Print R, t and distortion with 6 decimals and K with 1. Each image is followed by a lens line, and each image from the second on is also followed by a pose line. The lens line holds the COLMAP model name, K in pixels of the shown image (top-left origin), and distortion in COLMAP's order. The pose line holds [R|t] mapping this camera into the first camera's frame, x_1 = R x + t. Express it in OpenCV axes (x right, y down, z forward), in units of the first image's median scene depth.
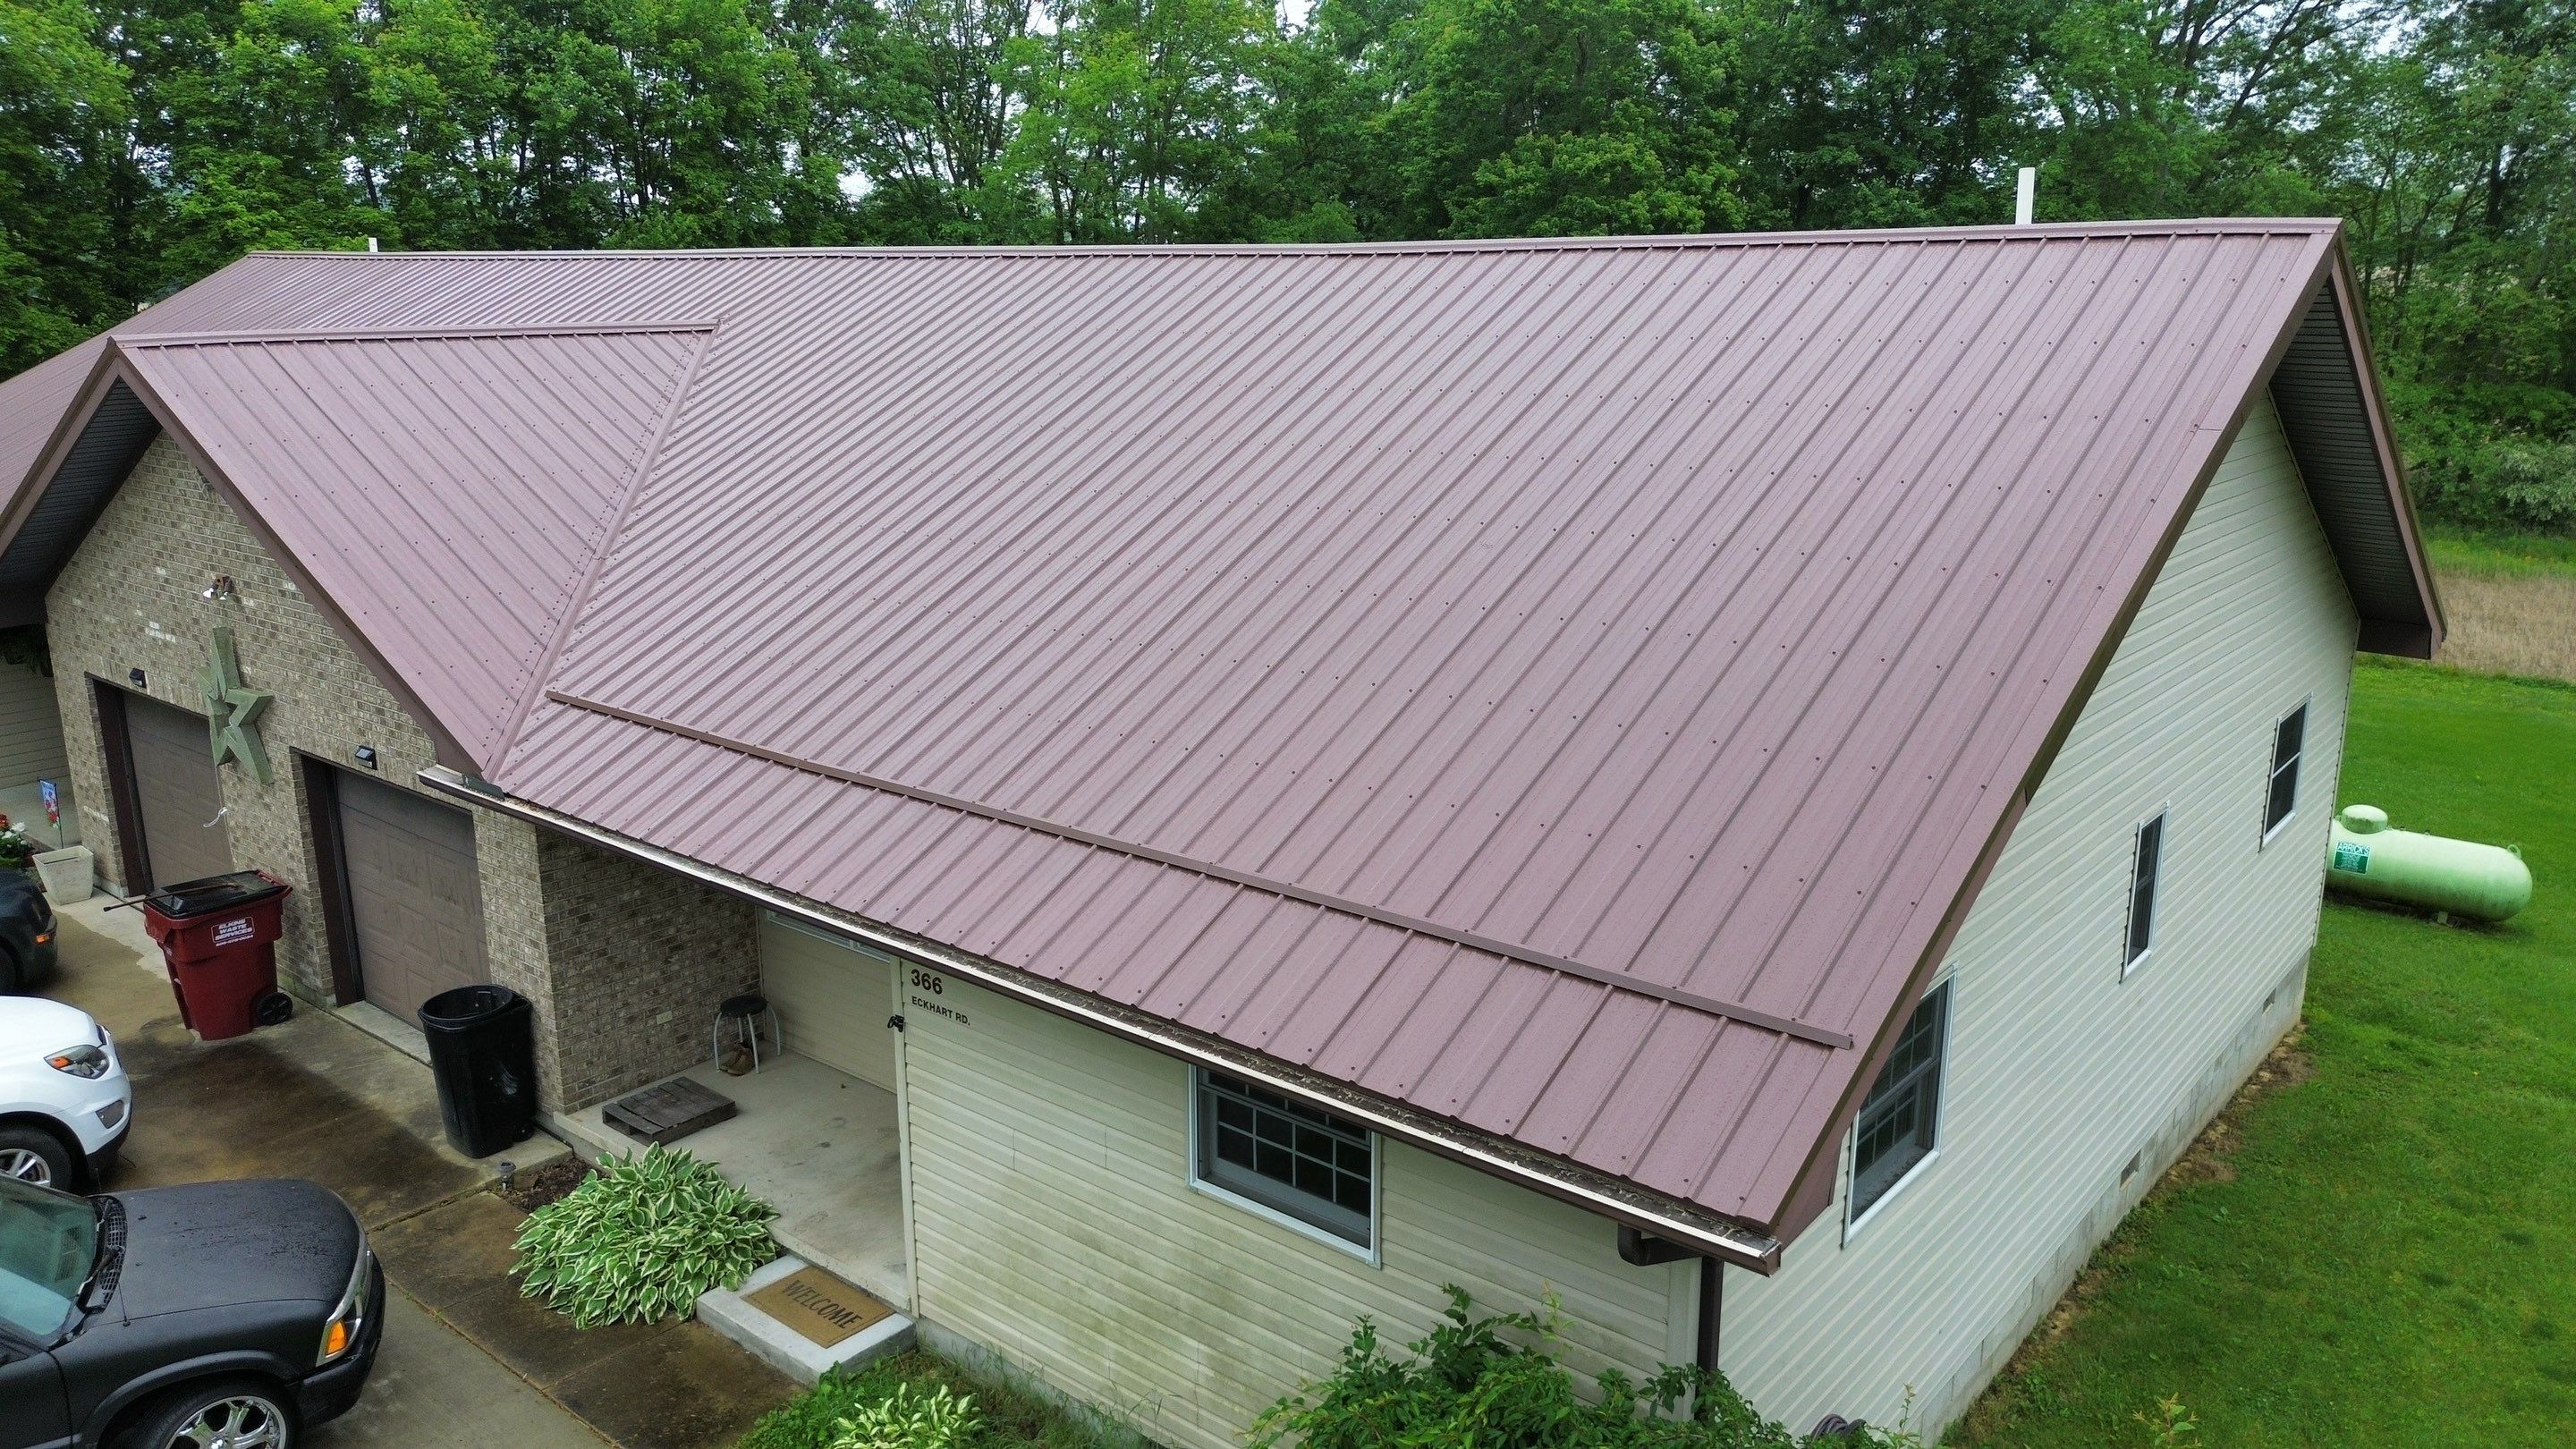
lens RADIAL K [[1812.9, 0, 1280.1], [0, 1812.9, 737.0], [0, 0, 1]] dist [0.071833, -0.069329]
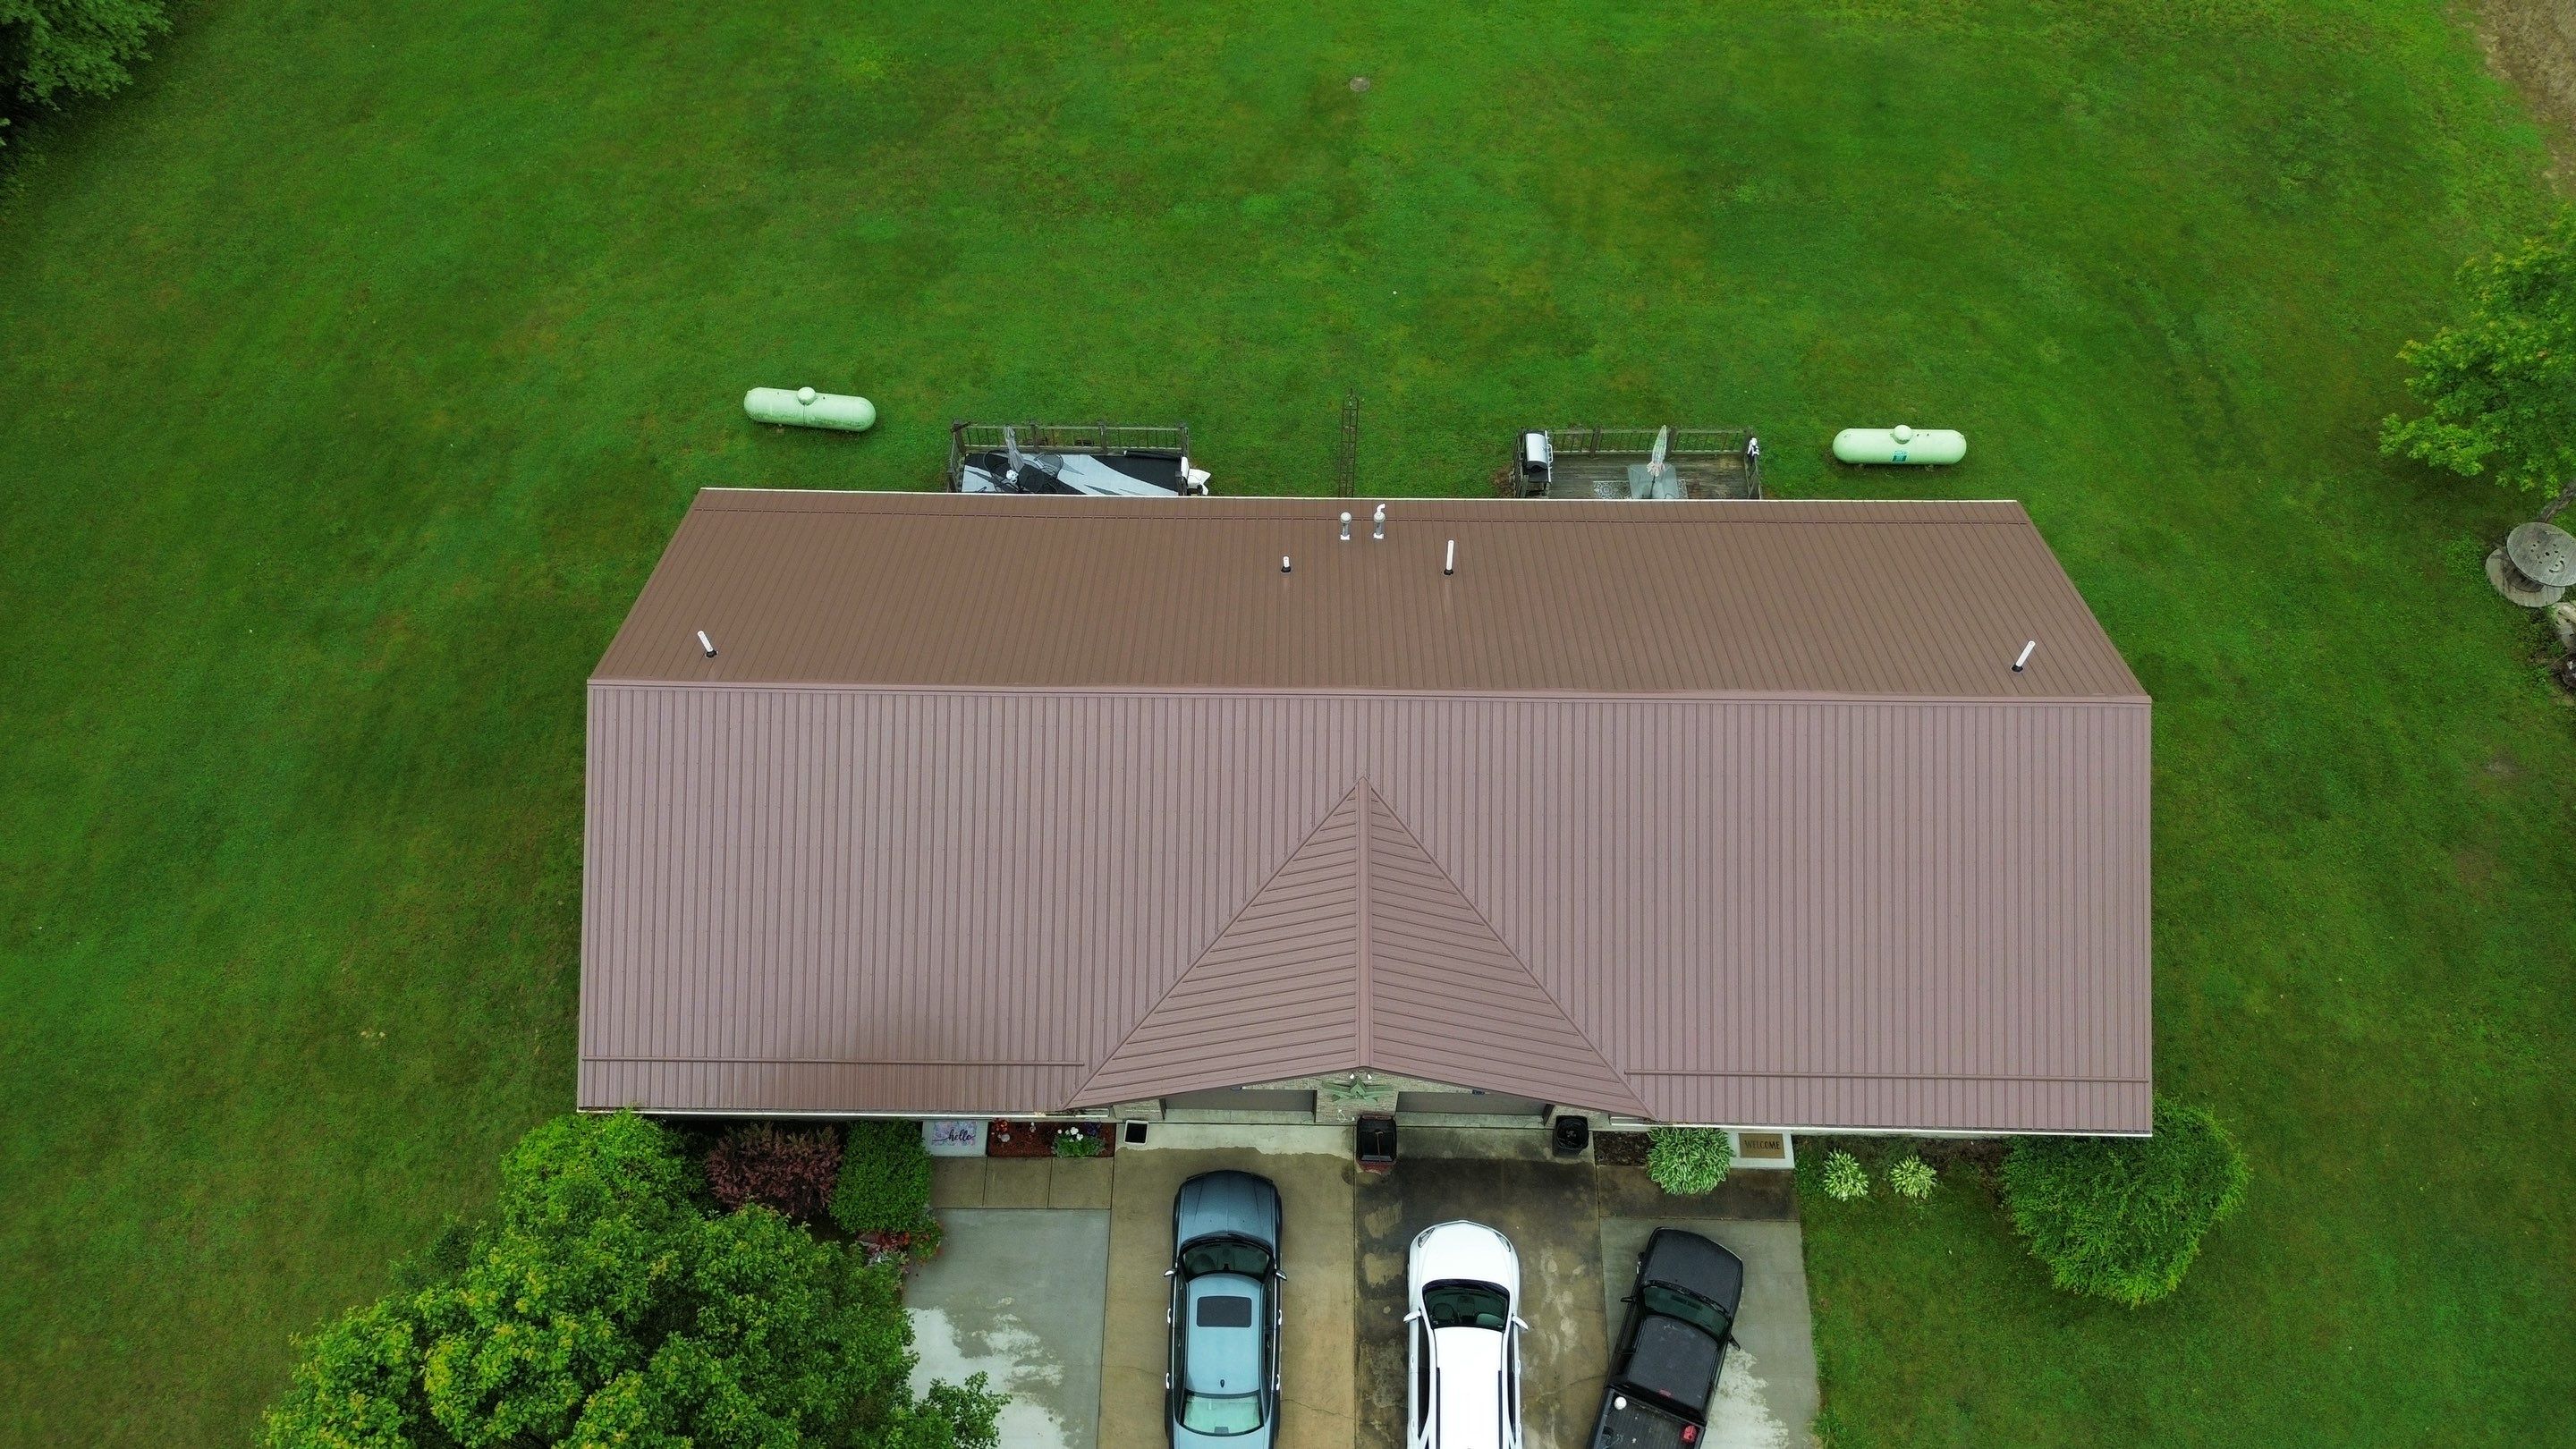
lens RADIAL K [[1812.9, 0, 1280.1], [0, 1812.9, 737.0], [0, 0, 1]] dist [0.071833, -0.069329]
pose [[0.781166, -0.550978, 0.293602, -1.248868], [0.154771, 0.626495, 0.763904, -2.325555], [-0.604835, -0.551295, 0.574672, 0.058080]]
